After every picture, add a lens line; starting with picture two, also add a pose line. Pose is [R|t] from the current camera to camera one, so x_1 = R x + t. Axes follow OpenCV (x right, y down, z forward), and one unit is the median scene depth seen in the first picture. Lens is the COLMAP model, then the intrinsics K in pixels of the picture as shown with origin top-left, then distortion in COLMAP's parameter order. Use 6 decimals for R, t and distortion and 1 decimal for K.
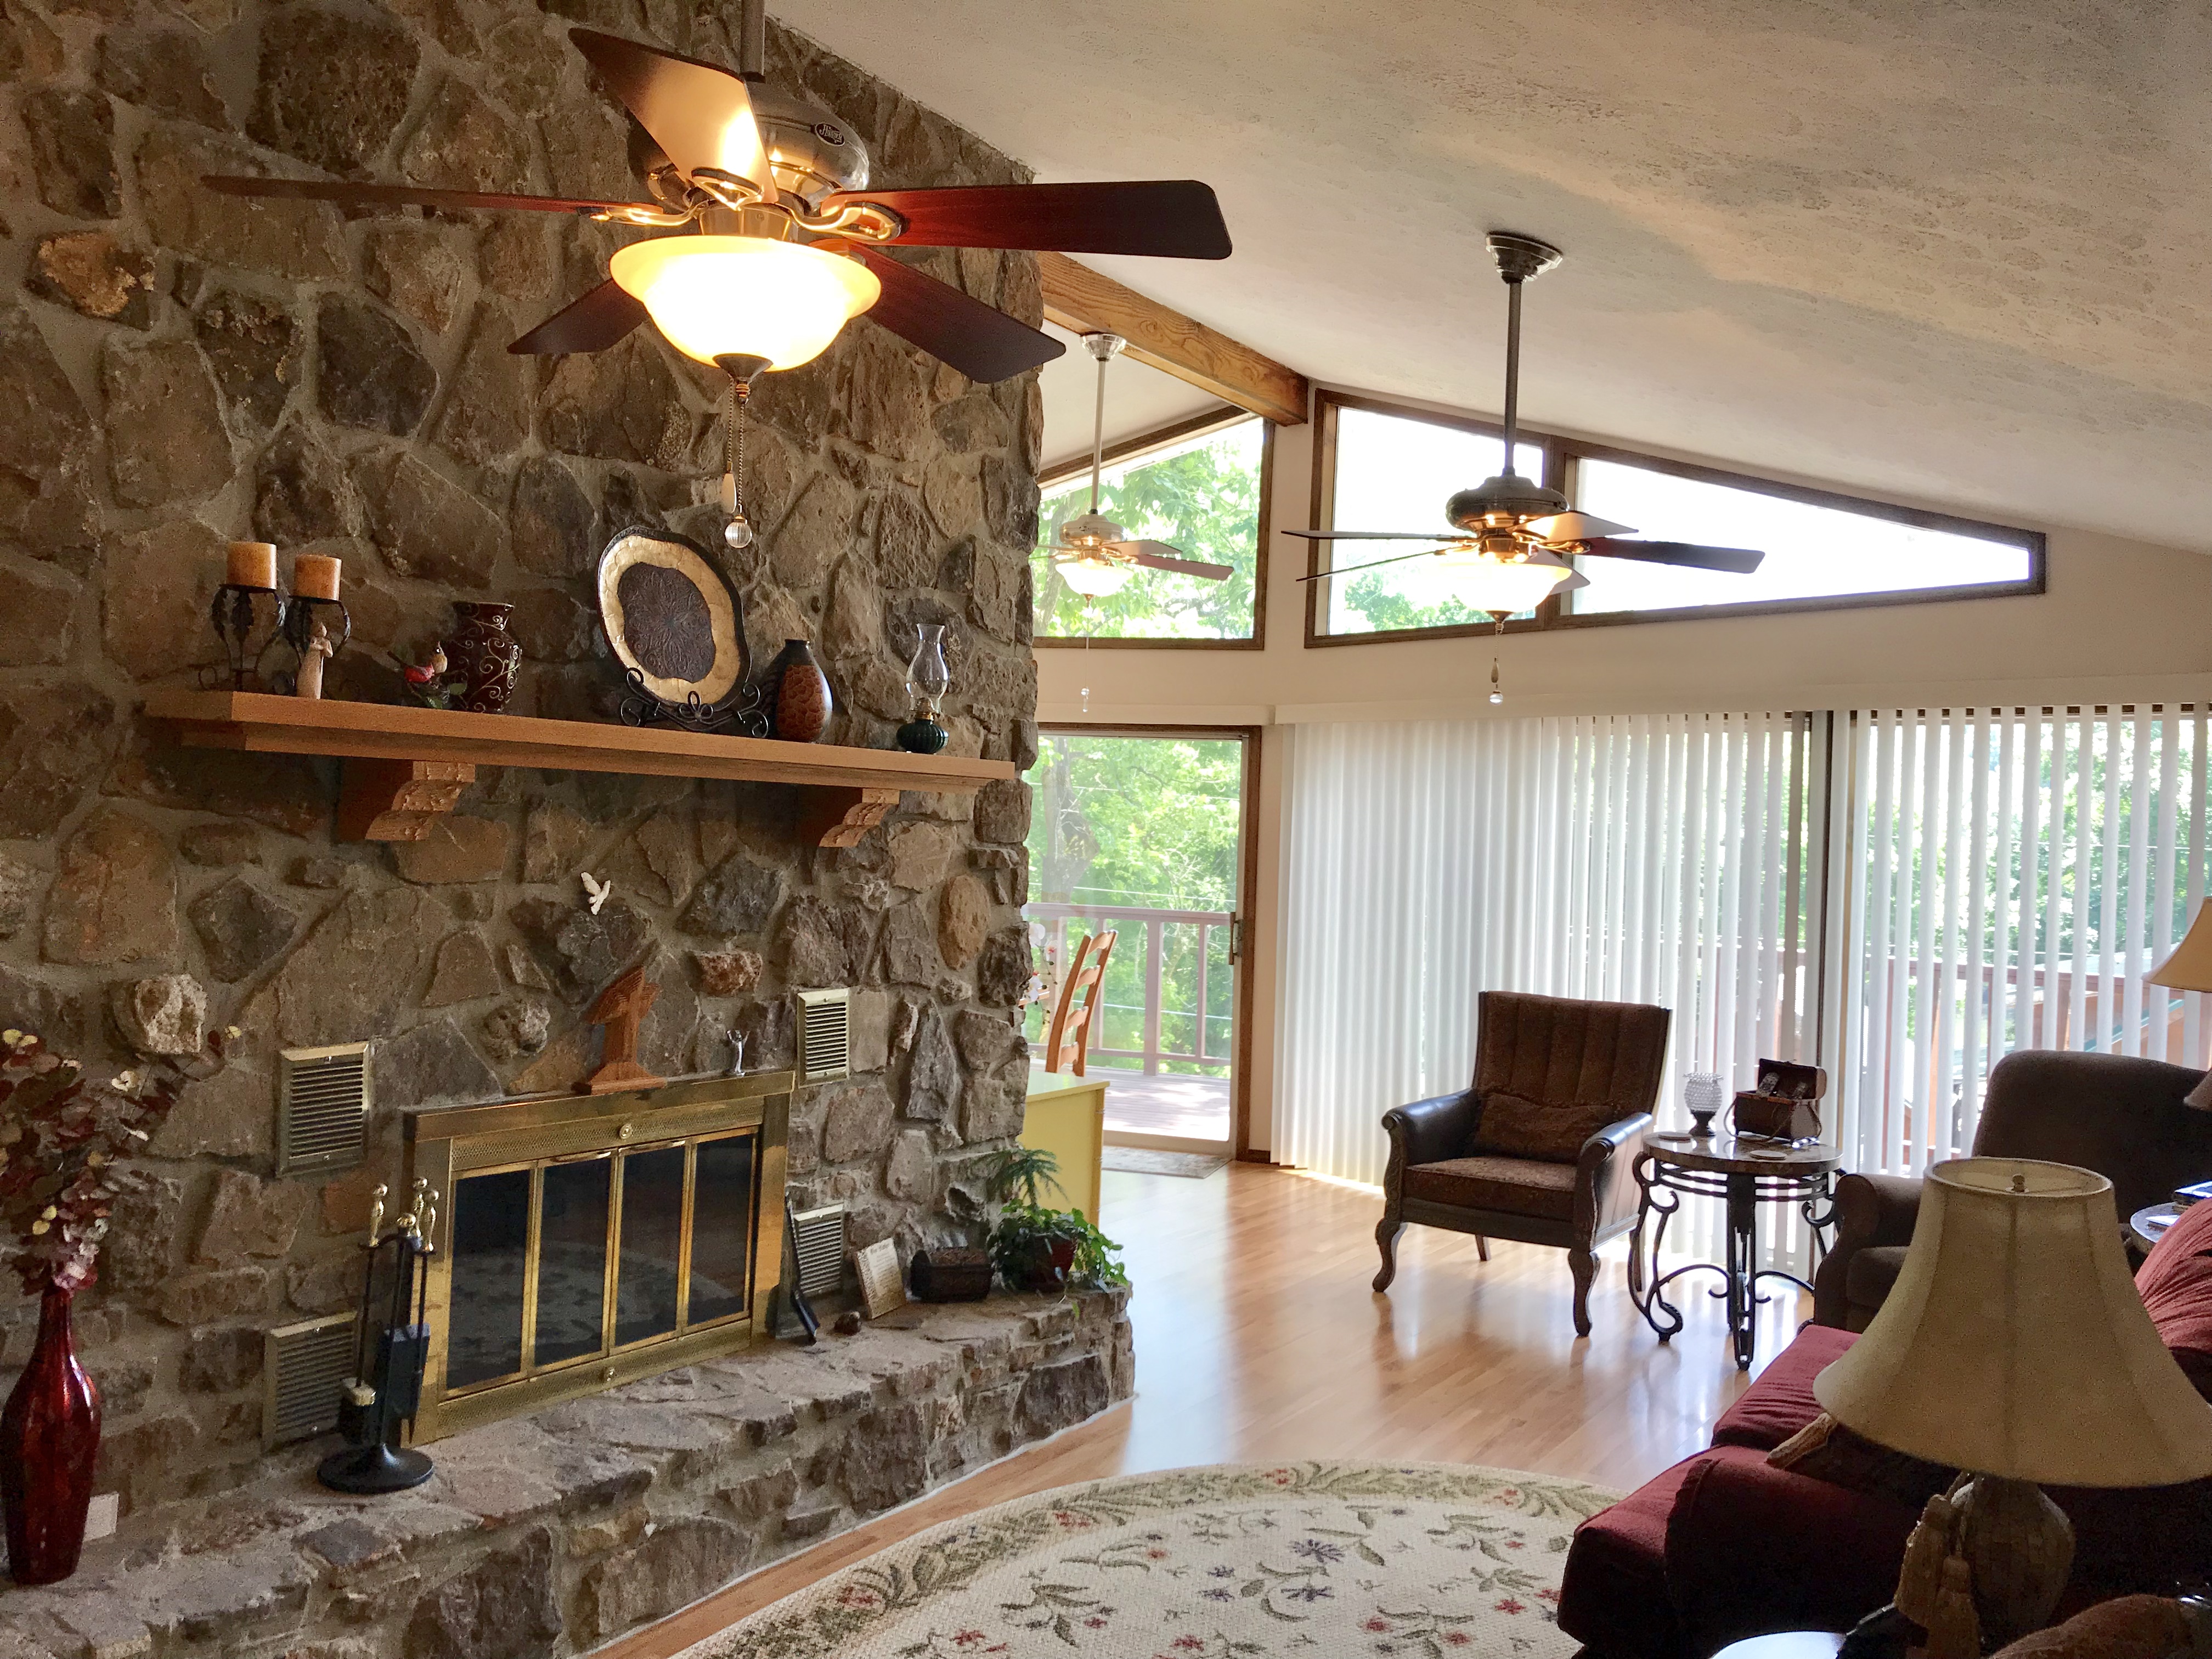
lens RADIAL K [[1826.3, 0, 1106.0], [0, 1826.3, 829.5], [0, 0, 1]] dist [0.061116, -0.000561]
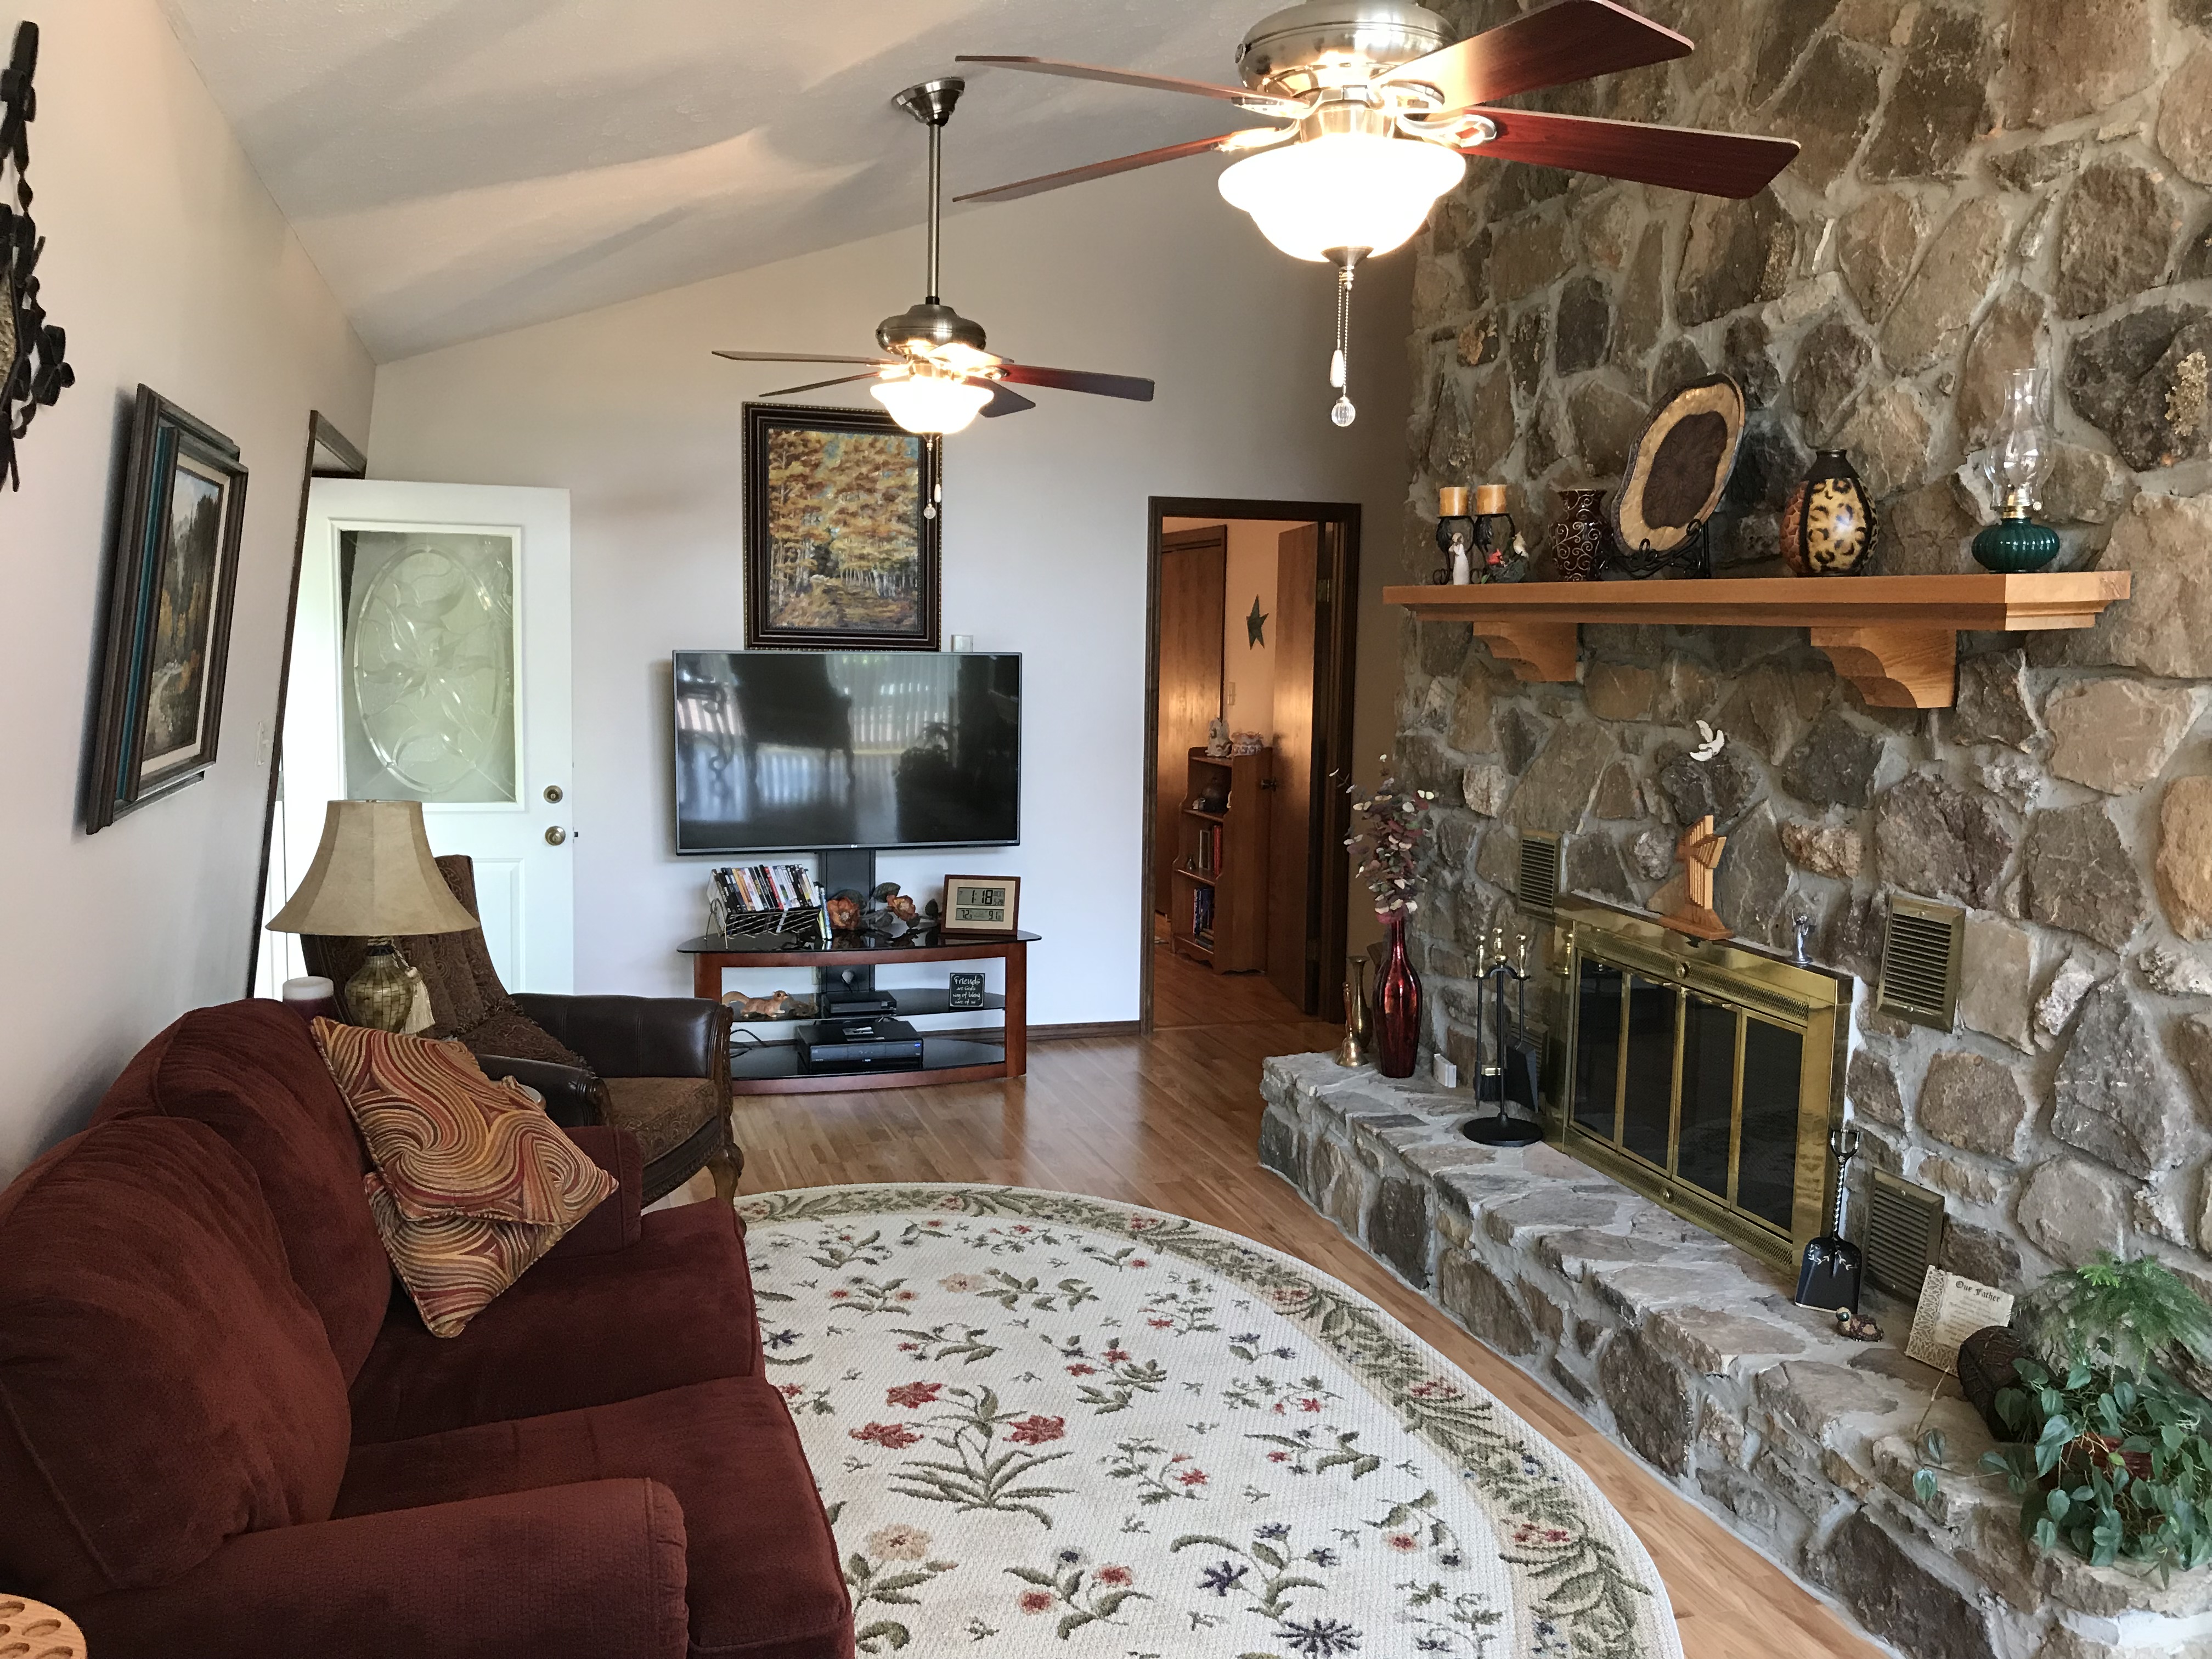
lens RADIAL K [[1779.5, 0, 1106.0], [0, 1779.5, 829.5], [0, 0, 1]] dist [0.000486, 0.002626]
pose [[-0.627195, 0.037885, -0.777941, 0.738384], [-0.048880, 0.994933, 0.087860, 0.013230], [0.777327, 0.093131, -0.622165, 1.403617]]
